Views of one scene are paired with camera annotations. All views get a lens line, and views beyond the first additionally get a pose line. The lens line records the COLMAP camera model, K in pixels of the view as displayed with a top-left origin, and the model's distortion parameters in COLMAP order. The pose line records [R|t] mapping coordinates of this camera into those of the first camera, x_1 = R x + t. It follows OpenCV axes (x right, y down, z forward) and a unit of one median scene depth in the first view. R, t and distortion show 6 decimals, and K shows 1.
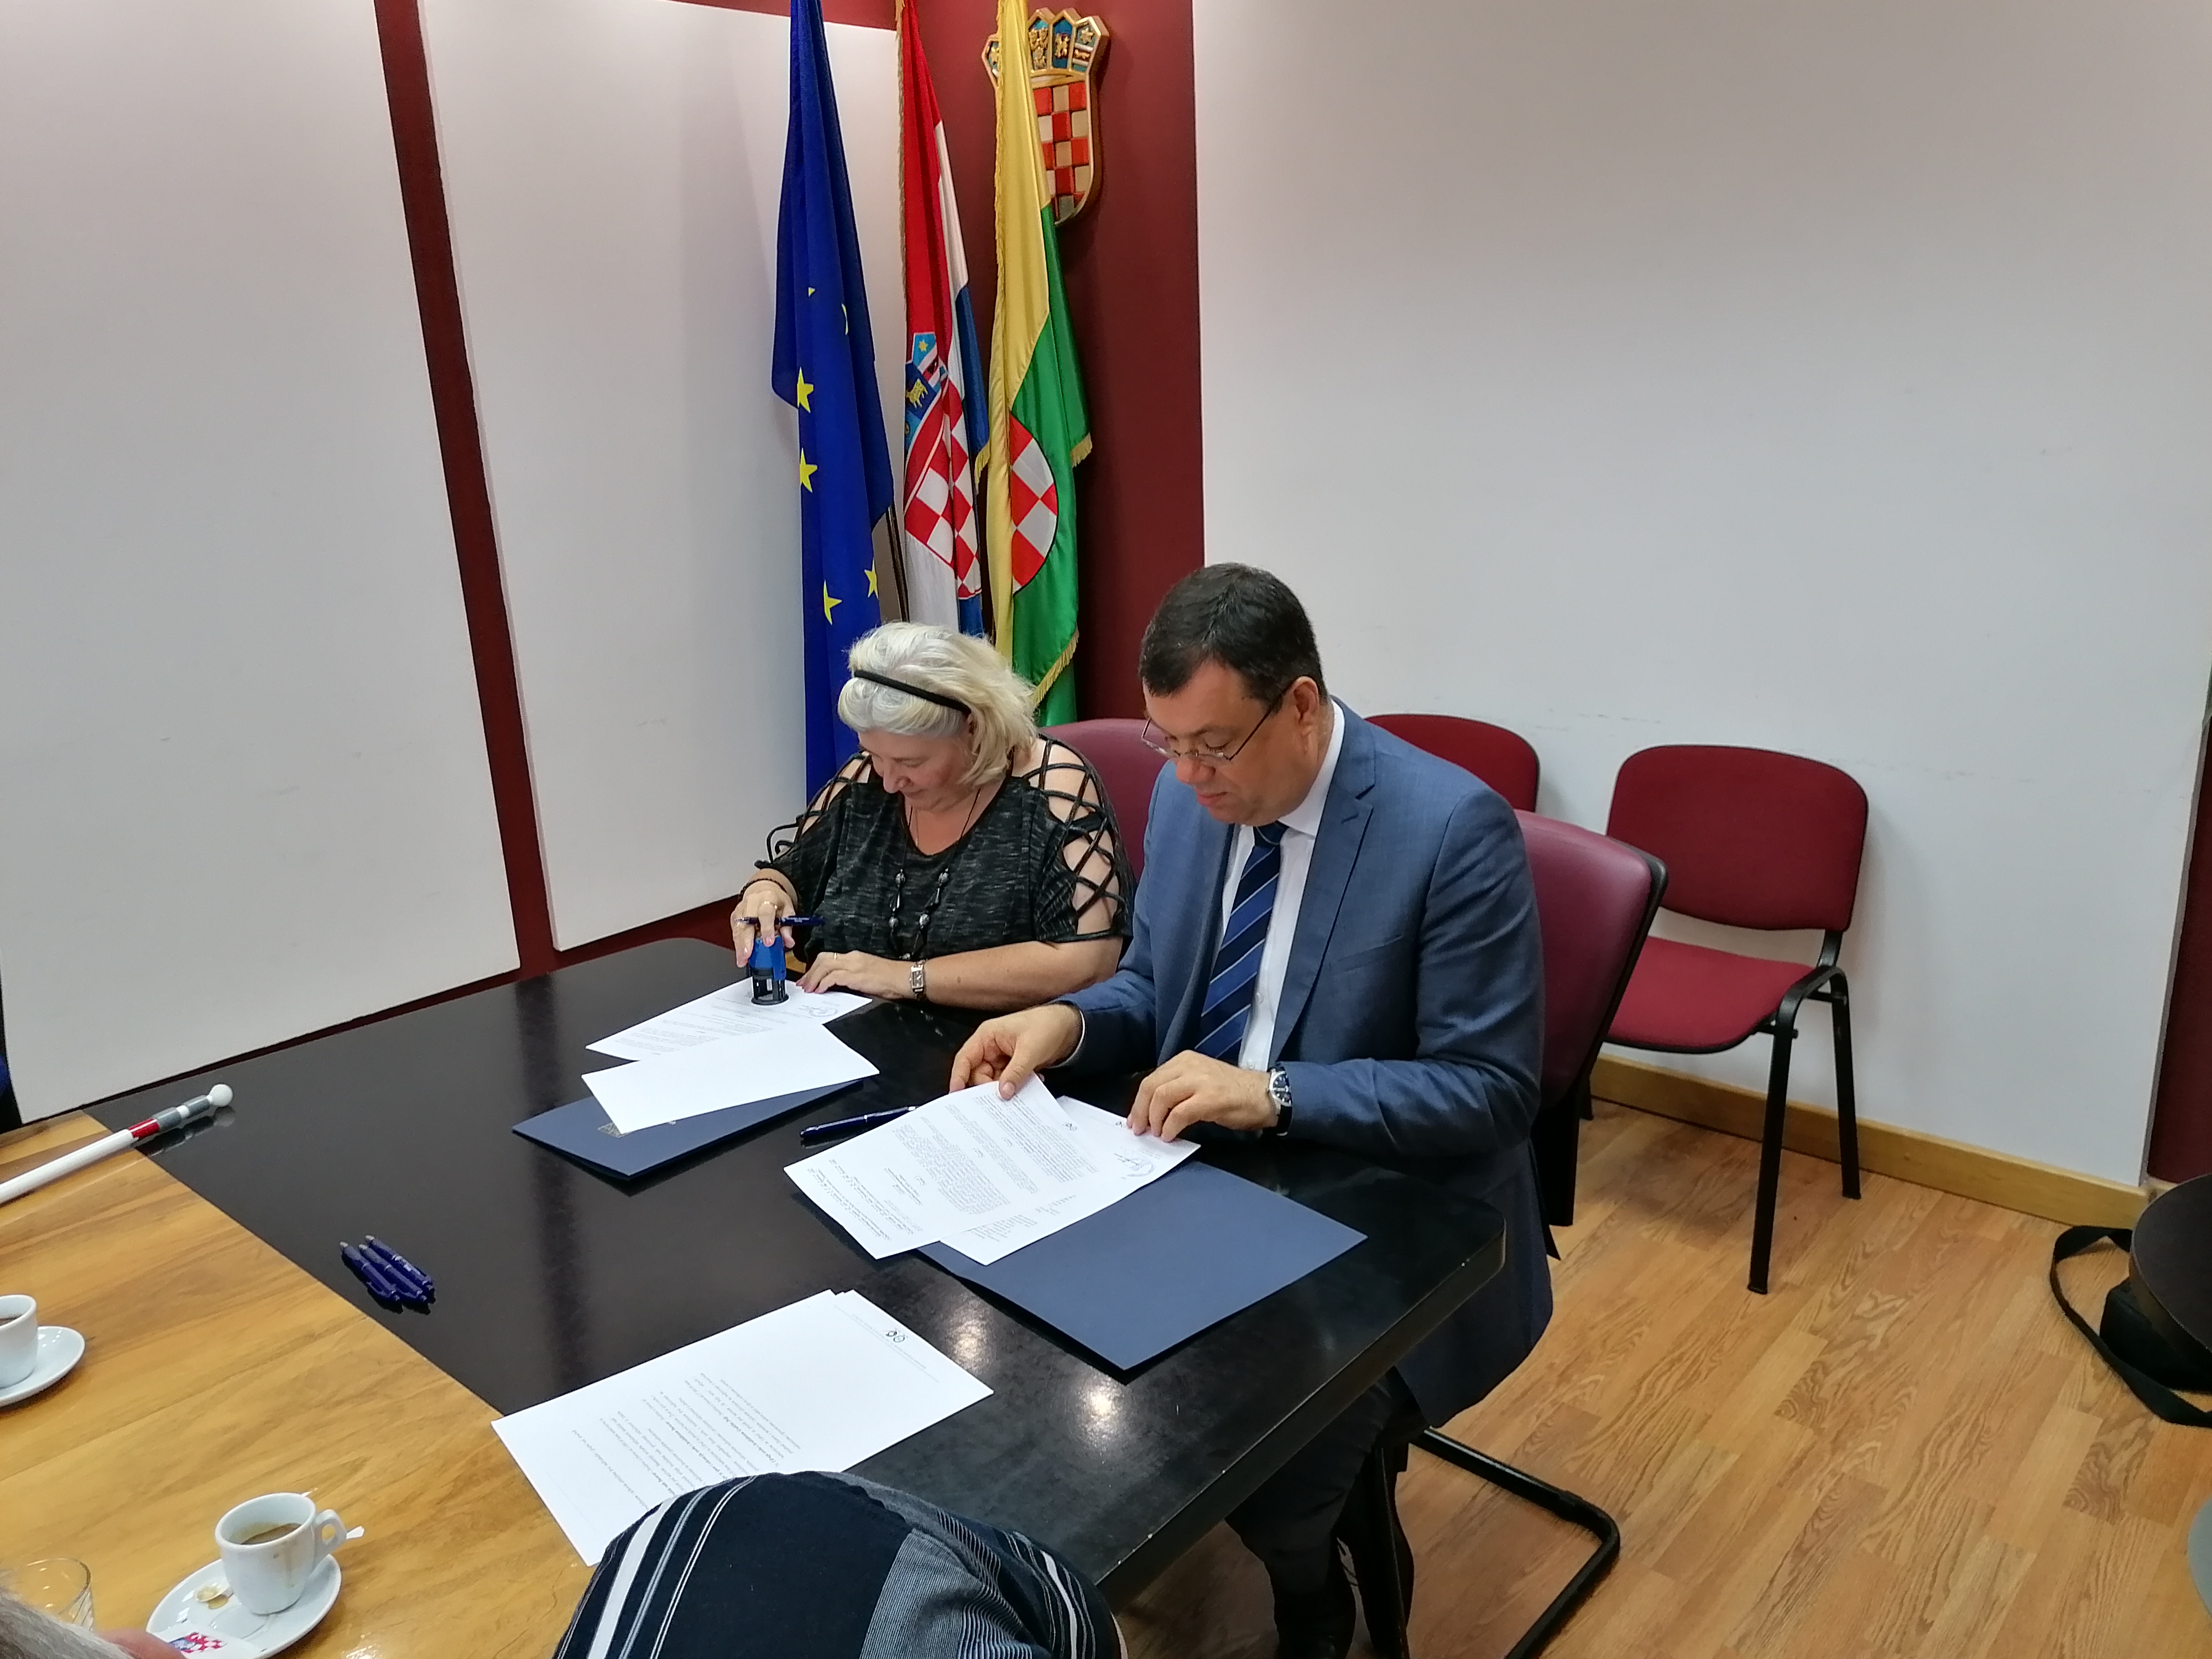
lens RADIAL K [[1669.1, 0, 1104.7], [0, 1669.1, 827.9], [0, 0, 1]] dist [0.116572, -0.162235]
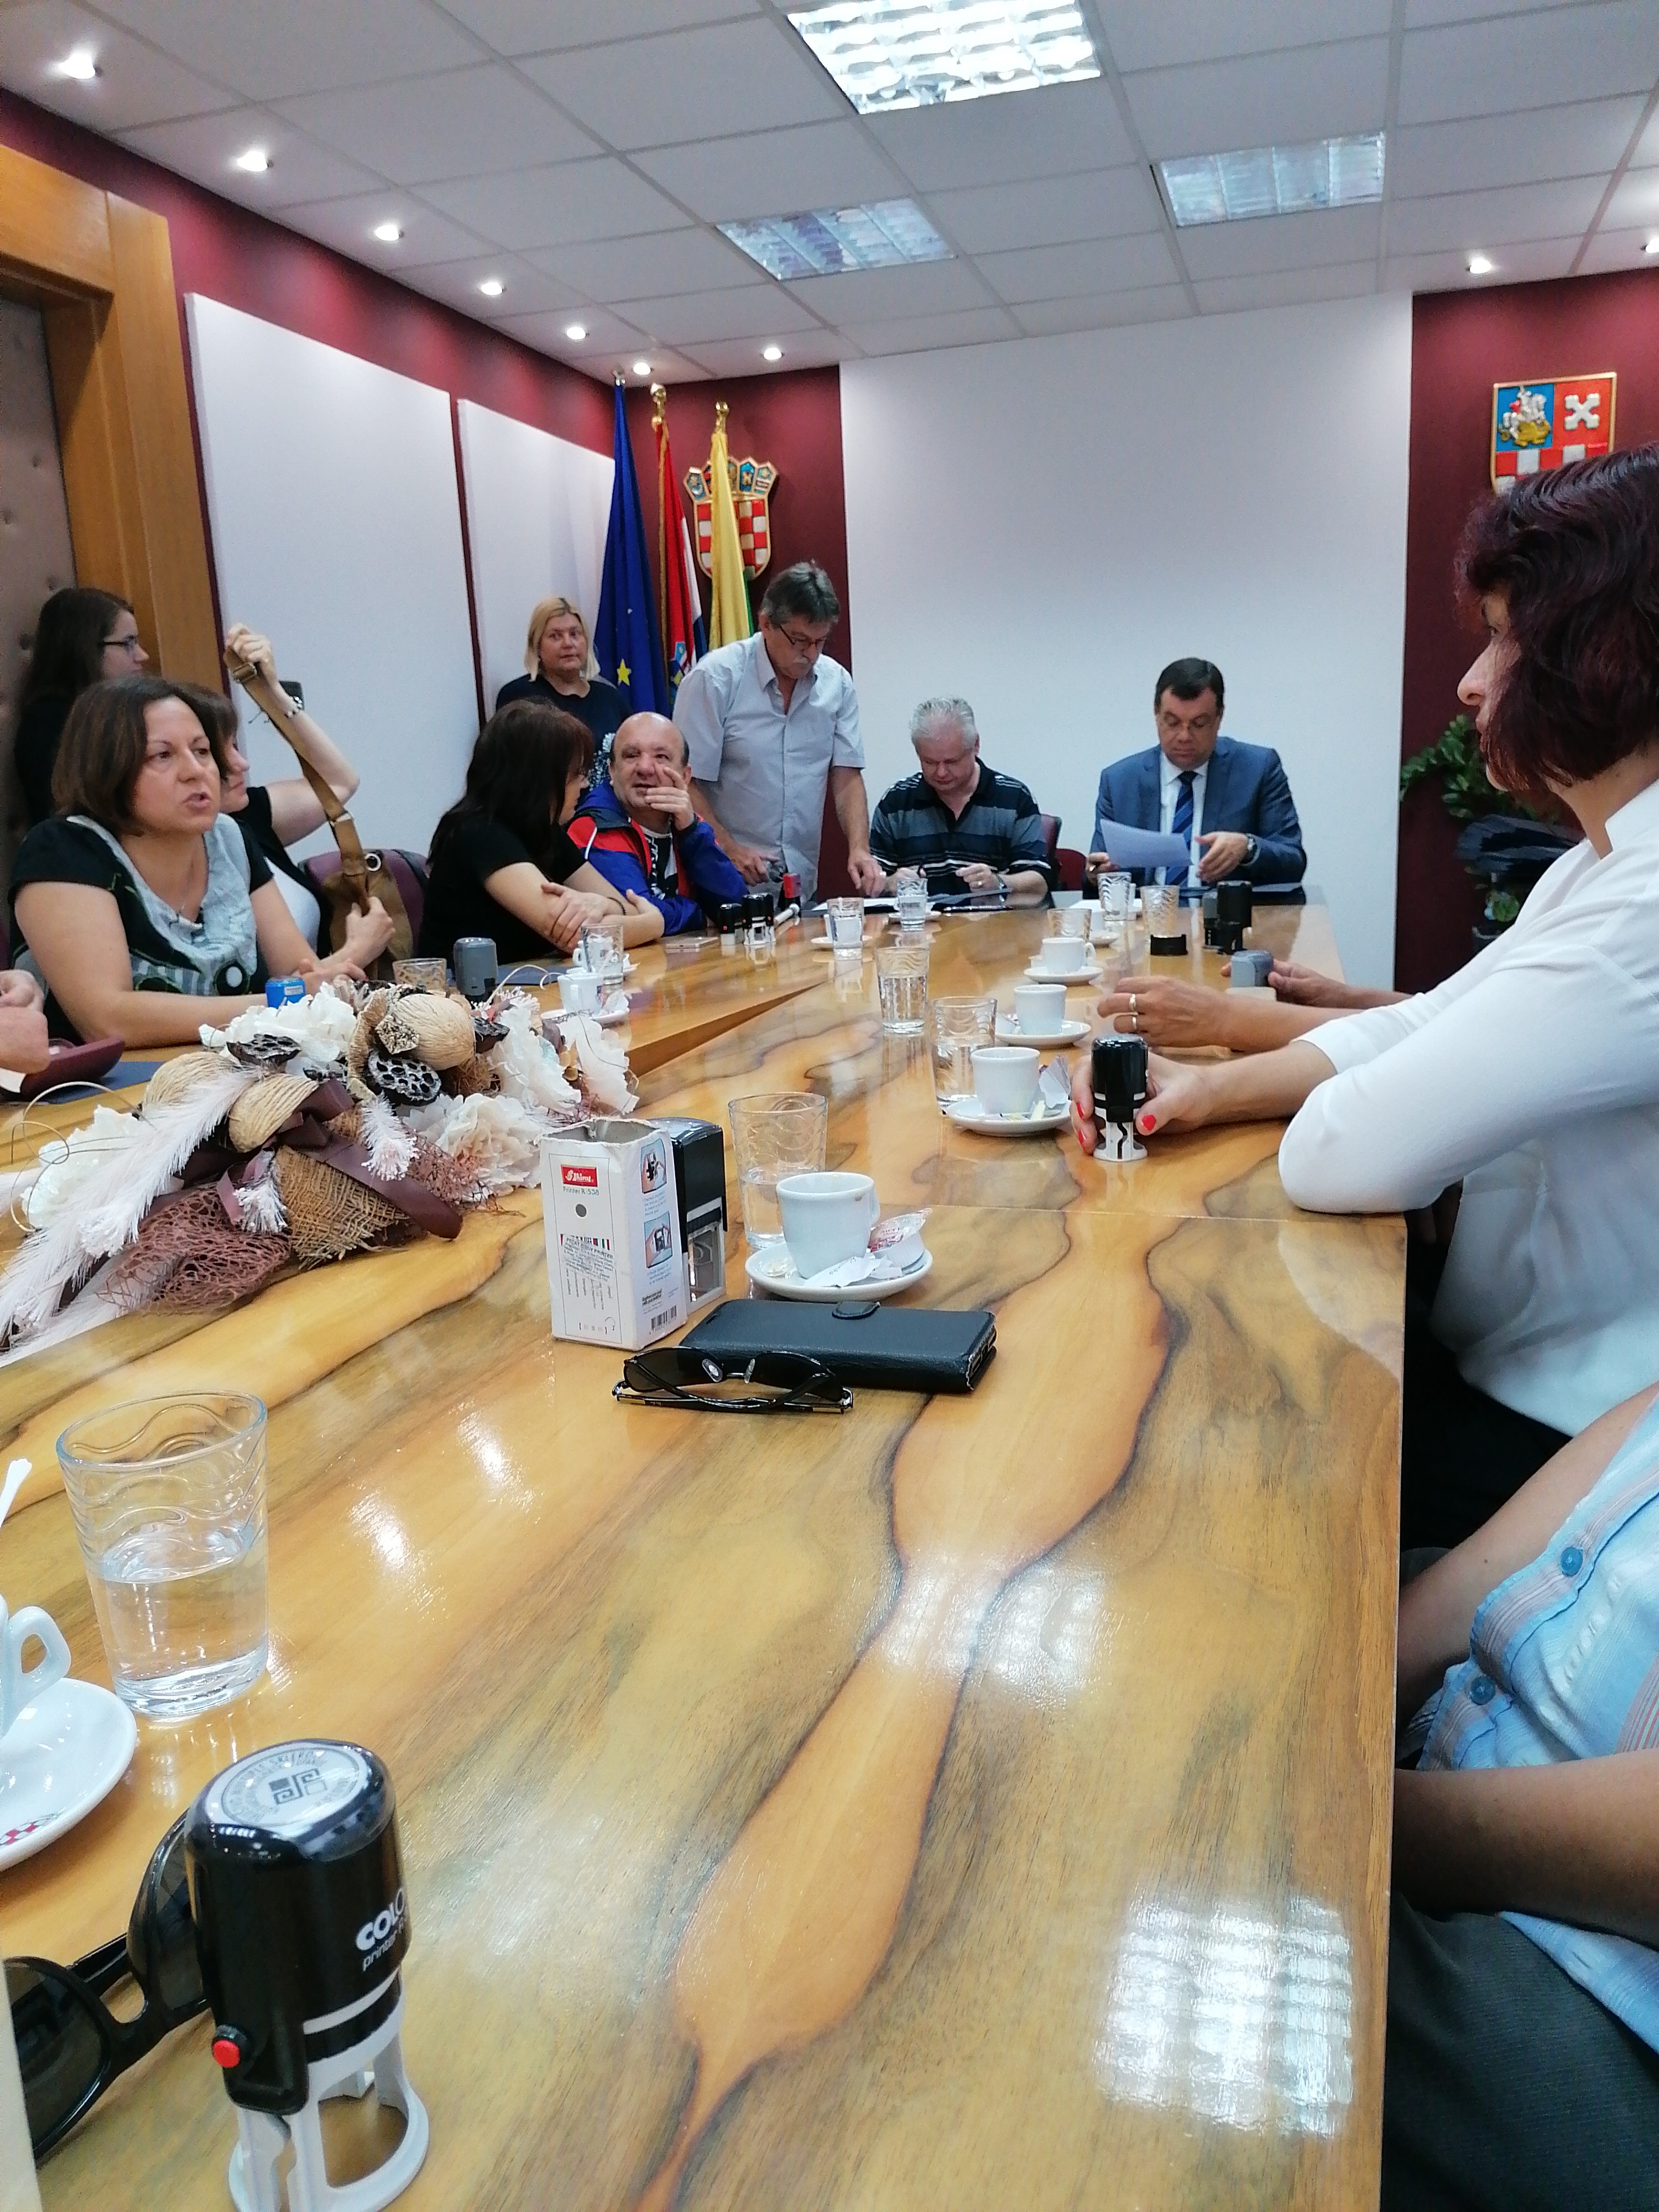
lens RADIAL K [[1688.9, 0, 829.4], [0, 1688.9, 1111.1], [0, 0, 1]] dist [0.085954, -0.121447]
pose [[0.909801, -0.078140, 0.407622, -0.665107], [0.117542, 0.990419, -0.072490, 0.280693], [-0.398052, 0.113864, 0.910269, -0.478259]]
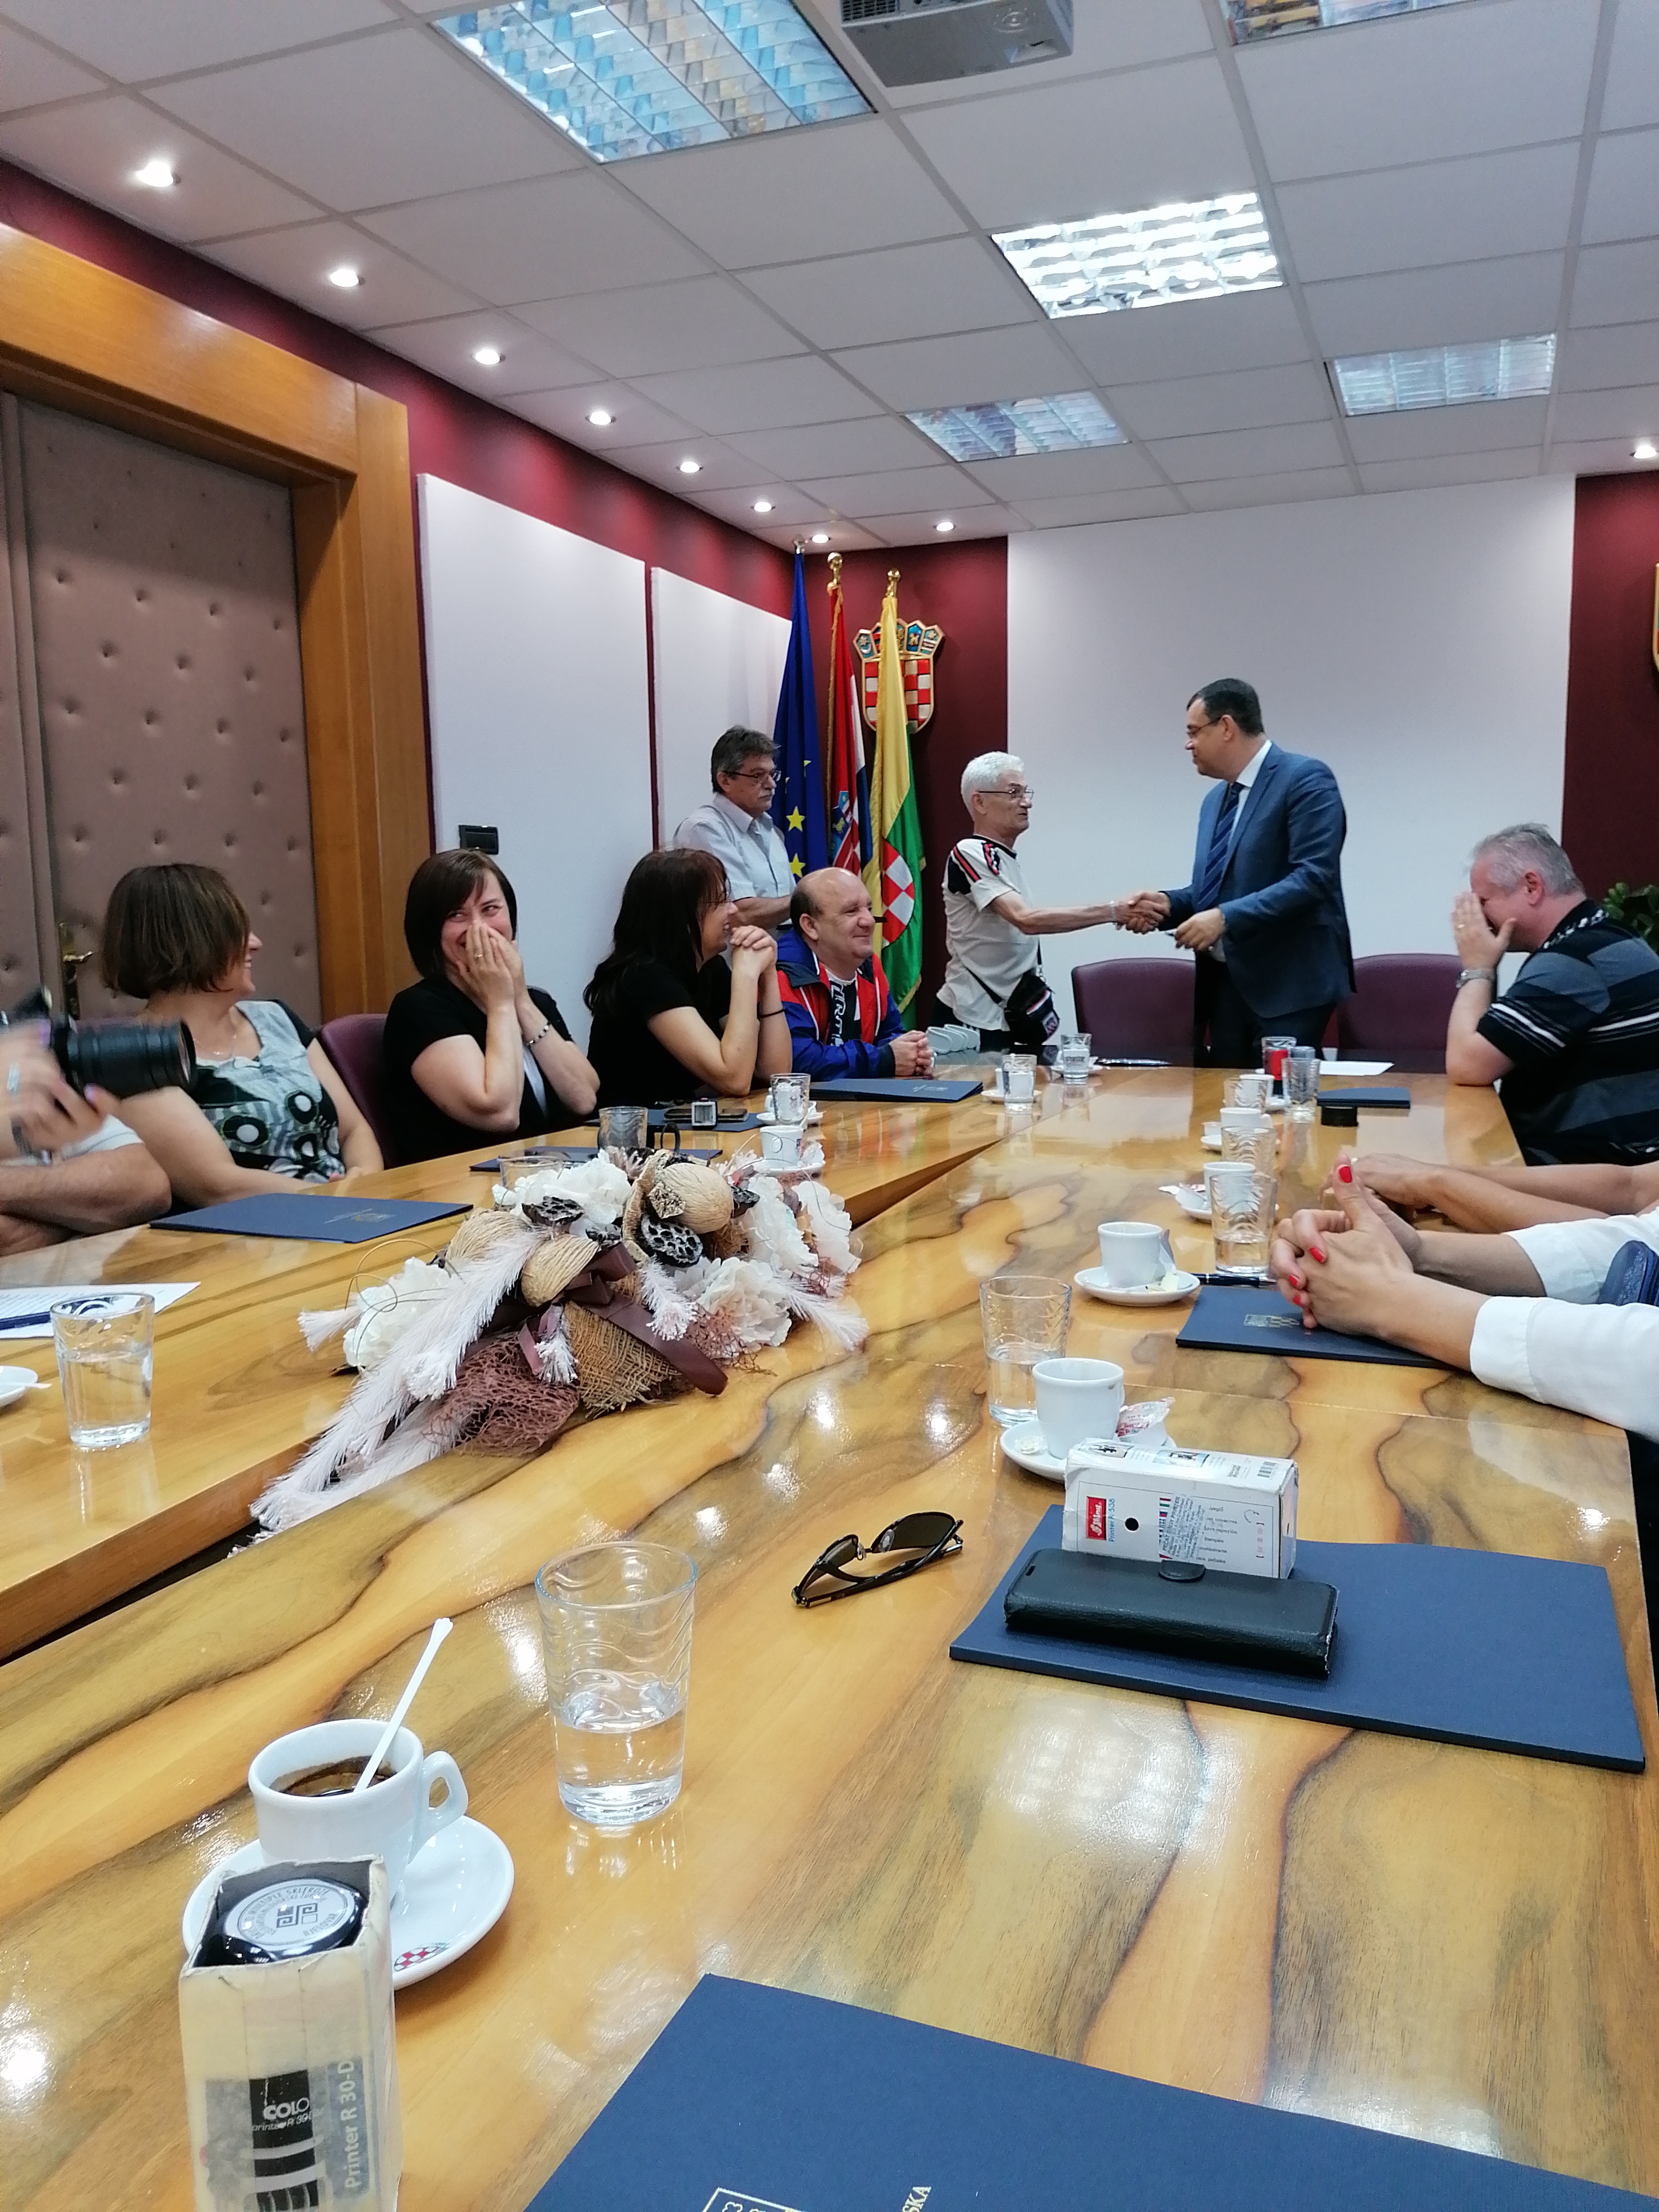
lens RADIAL K [[1679.3, 0, 828.6], [0, 1679.3, 1099.4], [0, 0, 1]] dist [0.112407, -0.163308]
pose [[0.938767, -0.007437, 0.344471, -0.693261], [0.065921, 0.985175, -0.158382, 0.271411], [-0.338186, 0.171391, 0.925340, -0.493159]]
